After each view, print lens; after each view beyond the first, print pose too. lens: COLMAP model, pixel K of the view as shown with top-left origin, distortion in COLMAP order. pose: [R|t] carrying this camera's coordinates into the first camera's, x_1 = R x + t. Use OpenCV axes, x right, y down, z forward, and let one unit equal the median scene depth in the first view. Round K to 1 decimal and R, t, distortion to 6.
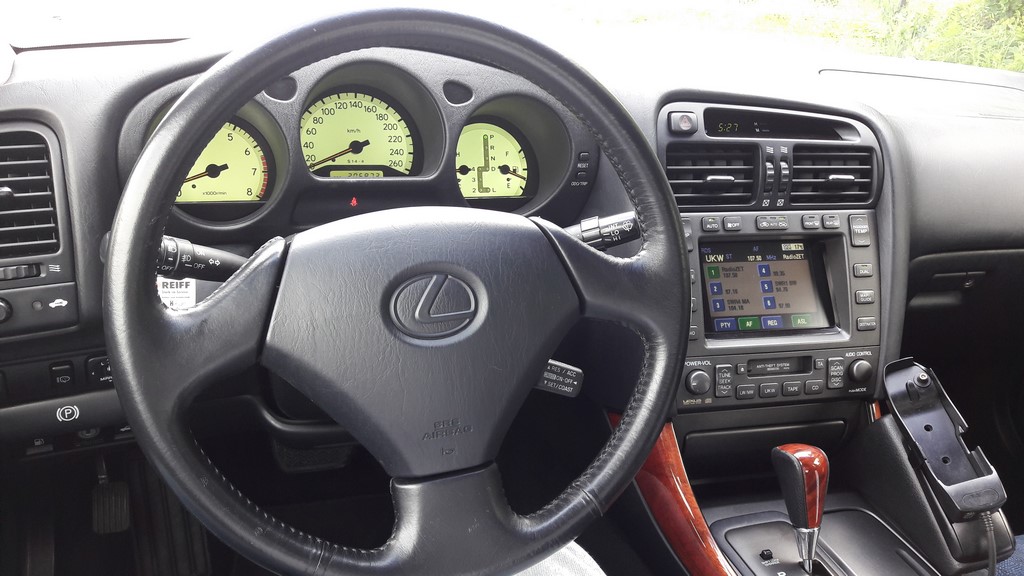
lens RADIAL K [[832.4, 0, 512.0], [0, 832.4, 288.0], [0, 0, 1]] dist [0.124113, -0.327800]
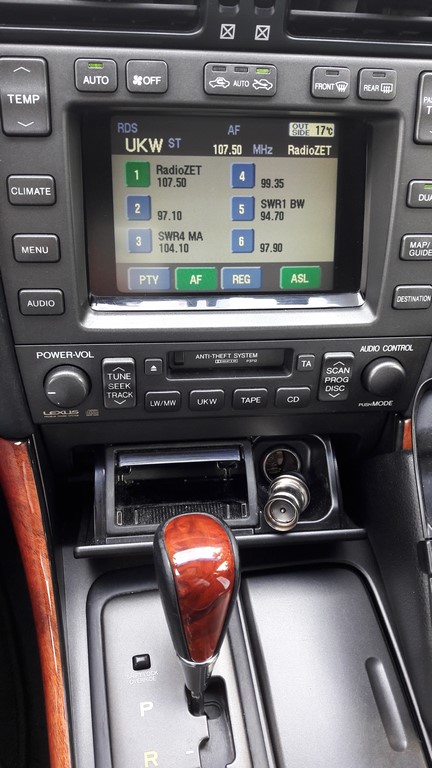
lens RADIAL K [[624.3, 0, 216.0], [0, 624.3, 384.0], [0, 0, 1]] dist [0.124113, -0.327800]
pose [[0.988674, 0.115690, -0.095601, 0.342651], [-0.063985, 0.901140, 0.428781, -0.073109], [0.135755, -0.417808, 0.898336, 0.598427]]
